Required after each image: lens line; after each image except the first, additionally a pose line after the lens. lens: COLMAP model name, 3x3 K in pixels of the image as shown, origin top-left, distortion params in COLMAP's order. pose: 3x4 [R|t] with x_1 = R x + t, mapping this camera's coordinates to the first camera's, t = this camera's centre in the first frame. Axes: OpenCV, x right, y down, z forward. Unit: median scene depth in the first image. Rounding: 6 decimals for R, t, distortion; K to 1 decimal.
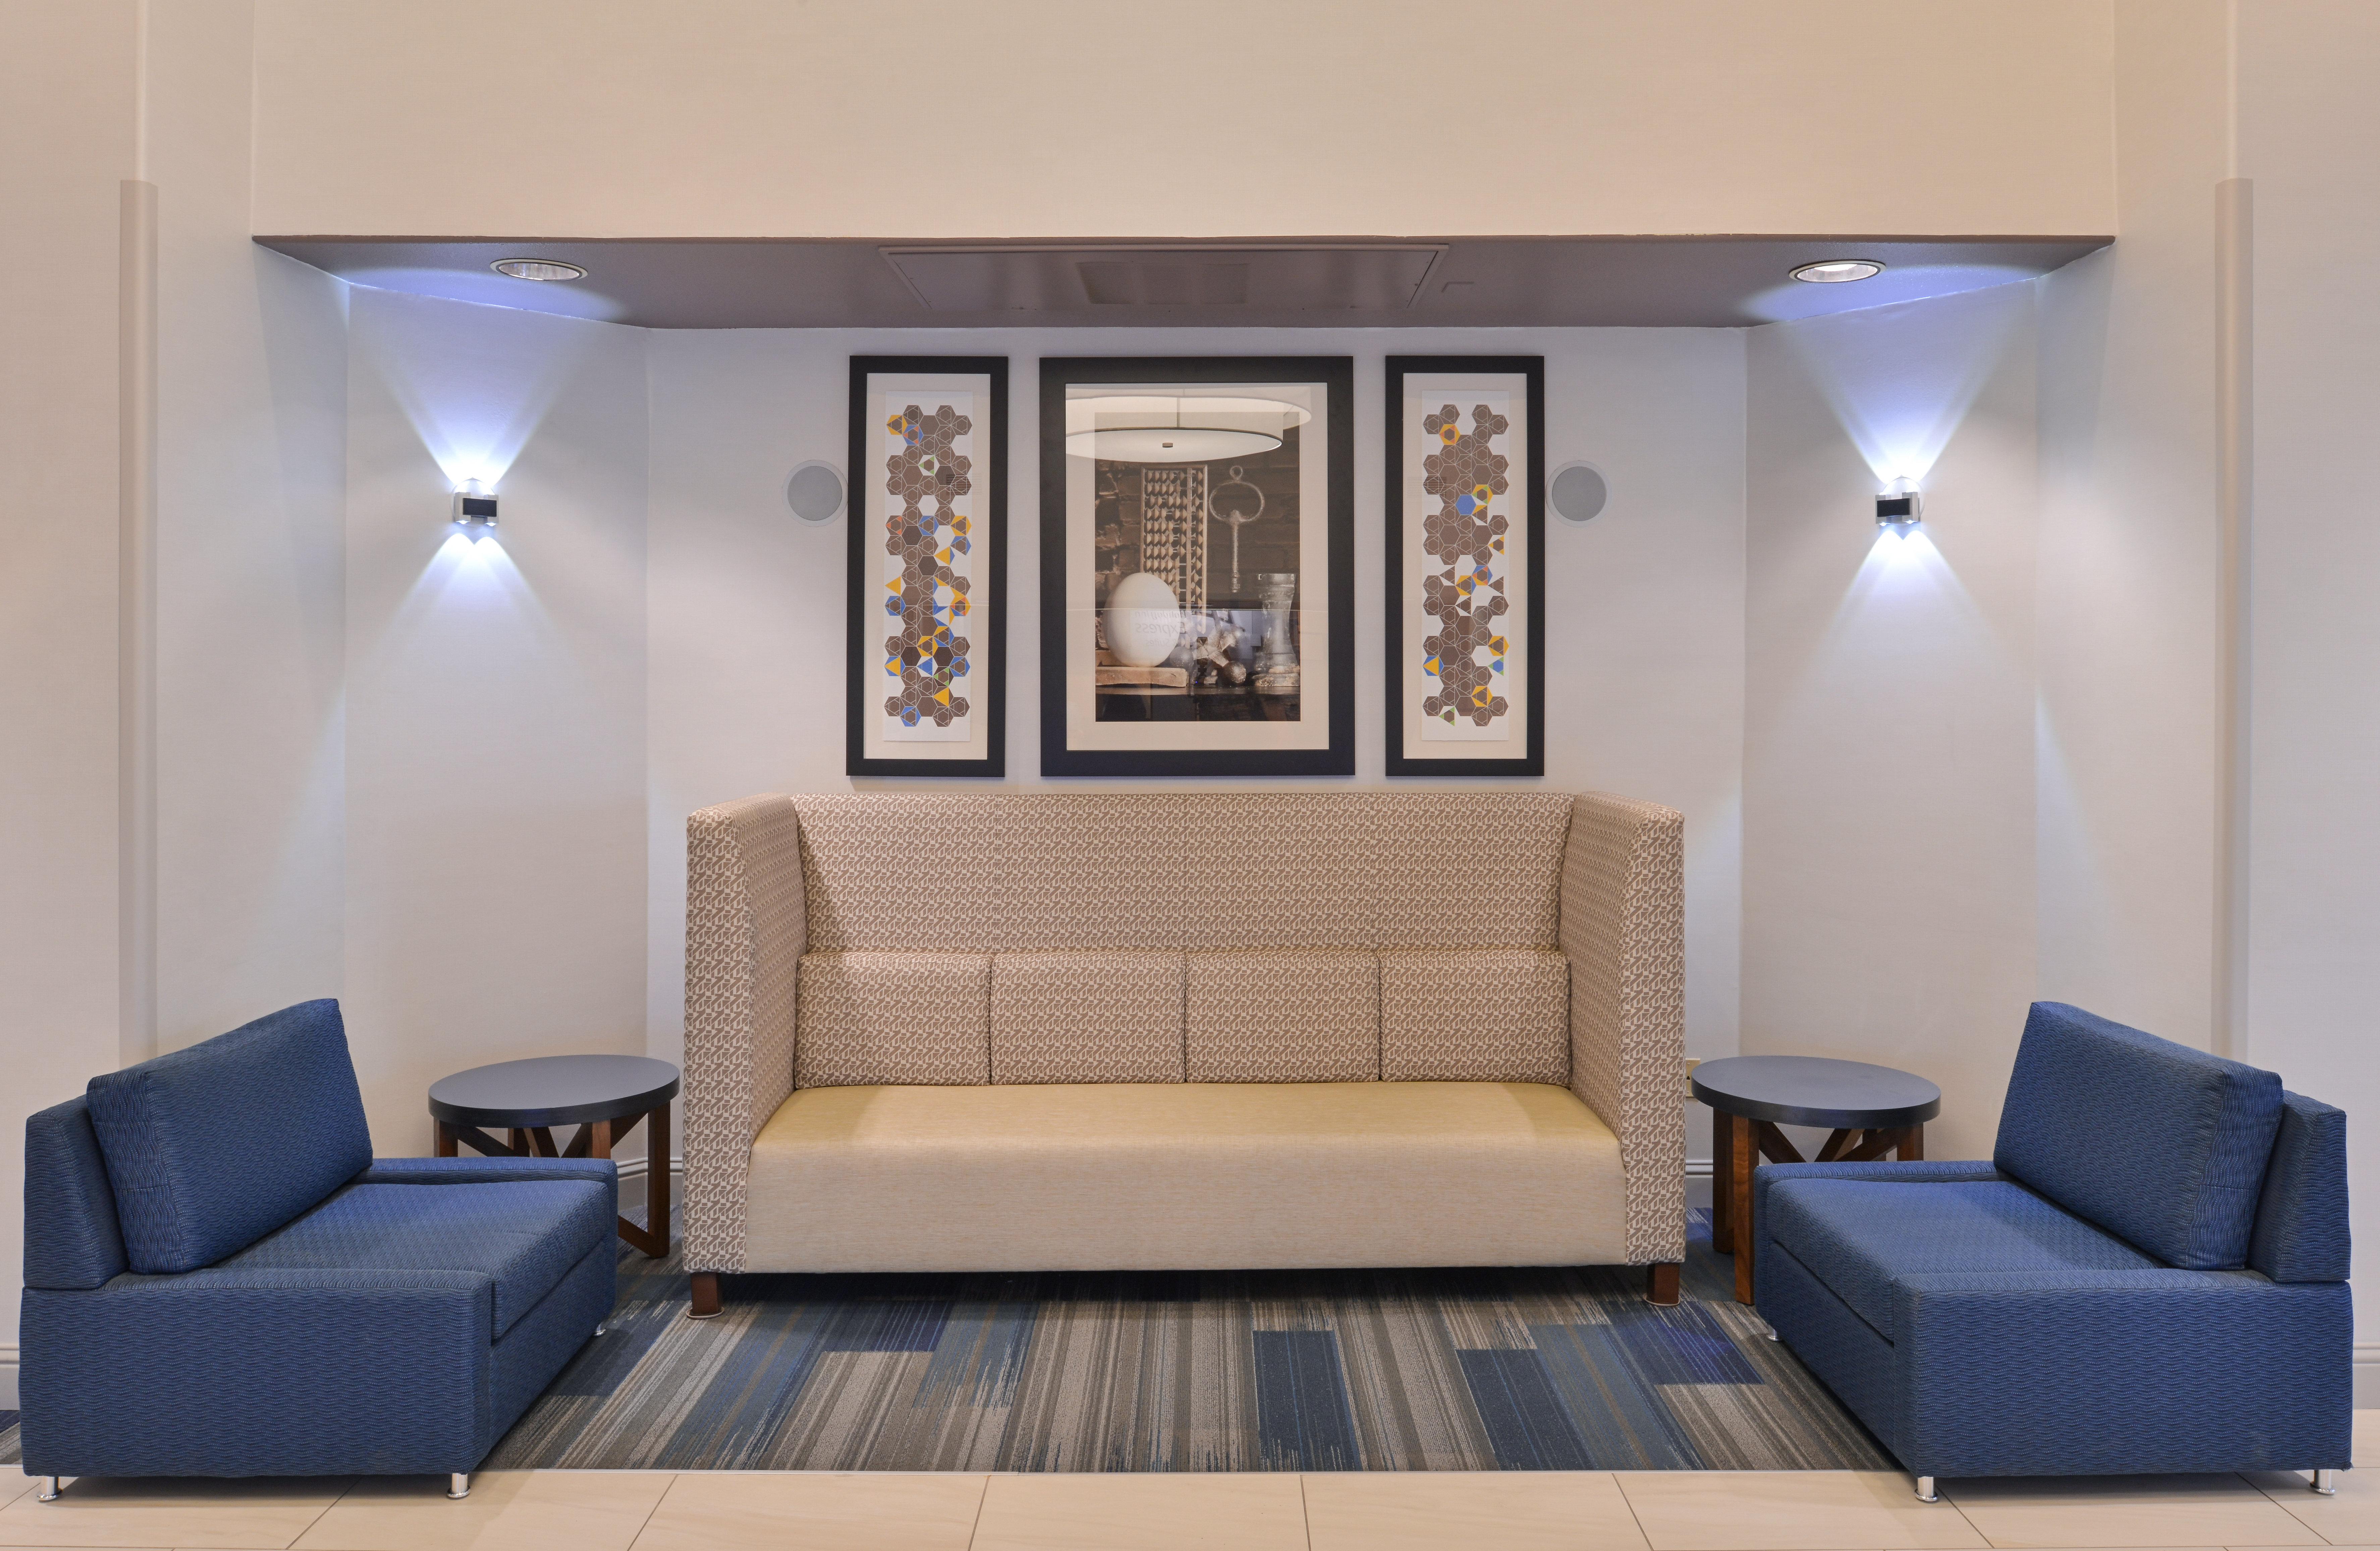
lens RADIAL K [[1720.0, 0, 1194.6], [0, 1720.0, 667.5], [0, 0, 1]] dist [-0.003695, -0.006746]
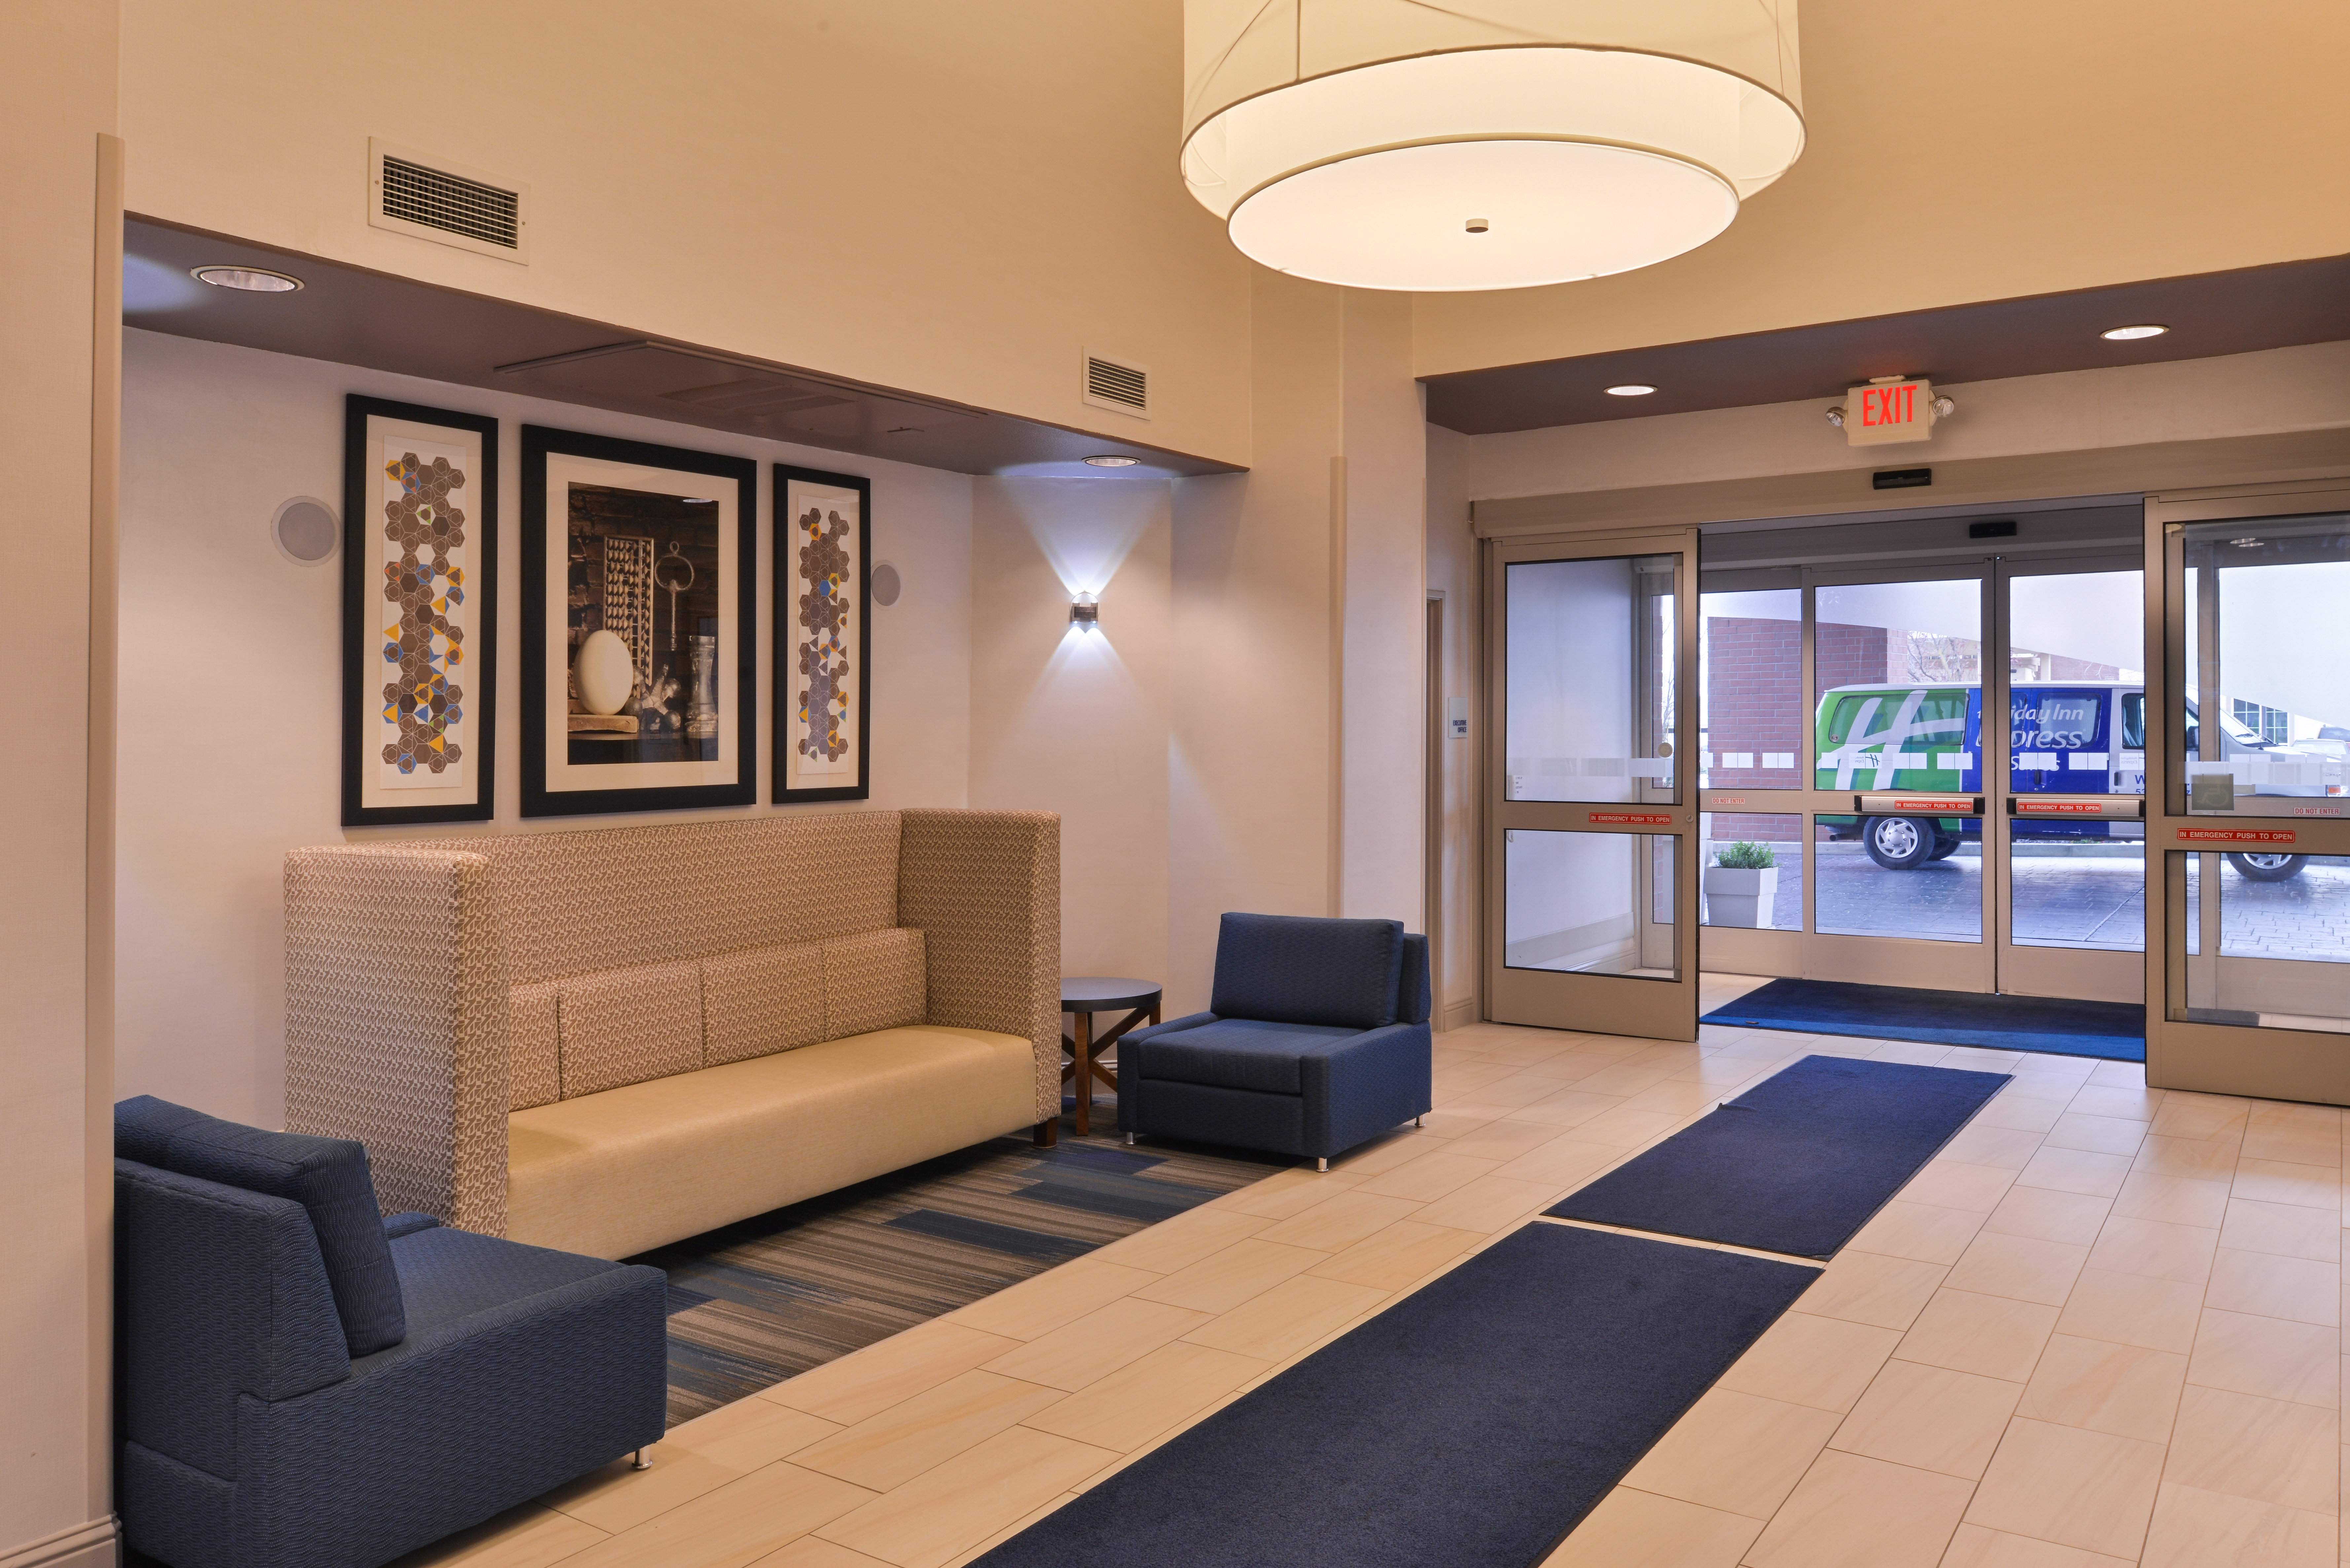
lens RADIAL K [[1697.7, 0, 1255.5], [0, 1697.7, 717.1], [0, 0, 1]] dist [-0.003672, -0.000913]
pose [[0.541019, 0.001545, 0.841009, -0.727839], [-0.002910, 0.999996, 0.000035, -0.000052], [-0.841005, -0.002466, 0.541021, 0.051629]]
